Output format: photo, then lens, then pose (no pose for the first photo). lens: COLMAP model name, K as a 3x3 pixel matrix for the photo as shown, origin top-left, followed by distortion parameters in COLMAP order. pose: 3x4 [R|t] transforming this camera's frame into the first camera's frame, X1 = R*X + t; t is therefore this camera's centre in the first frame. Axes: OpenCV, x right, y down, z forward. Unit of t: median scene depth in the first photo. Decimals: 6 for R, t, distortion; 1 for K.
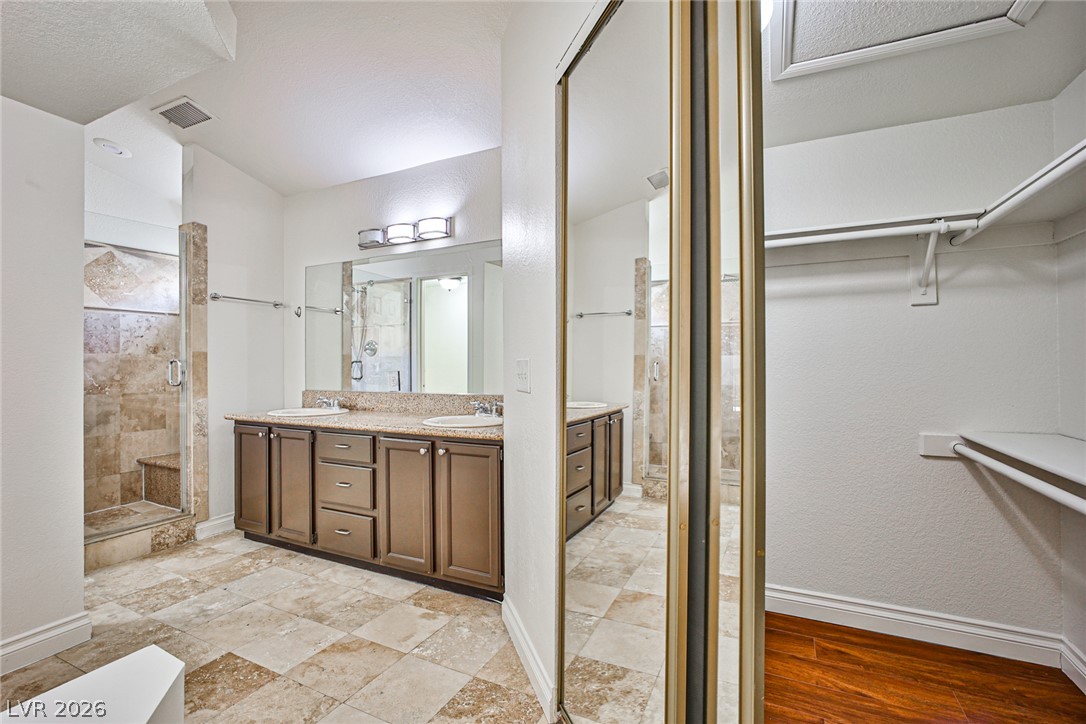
lens RADIAL K [[488.1, 0, 544.1], [0, 488.1, 362.2], [0, 0, 1]] dist [-0.024224, 0.001643]
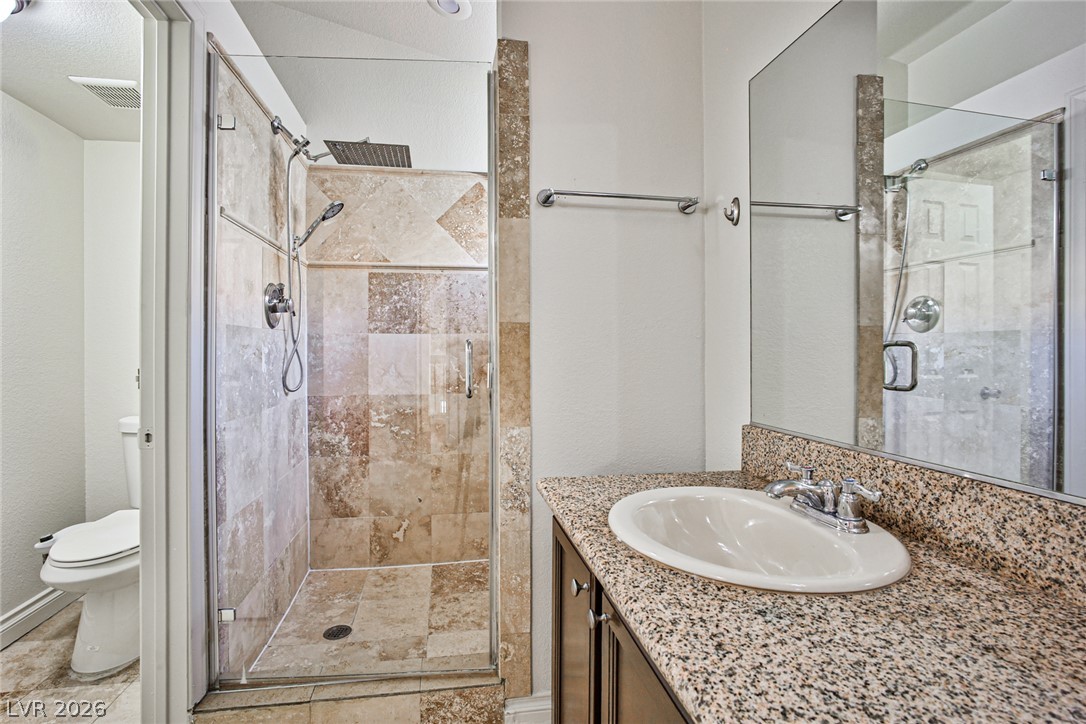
lens RADIAL K [[488.1, 0, 540.9], [0, 488.1, 347.0], [0, 0, 1]] dist [-0.024224, 0.001643]
pose [[0.587245, 0.002668, -0.809405, -0.313241], [0.000064, 0.999994, 0.003342, -0.000810], [0.809409, -0.002015, 0.587241, 0.710227]]
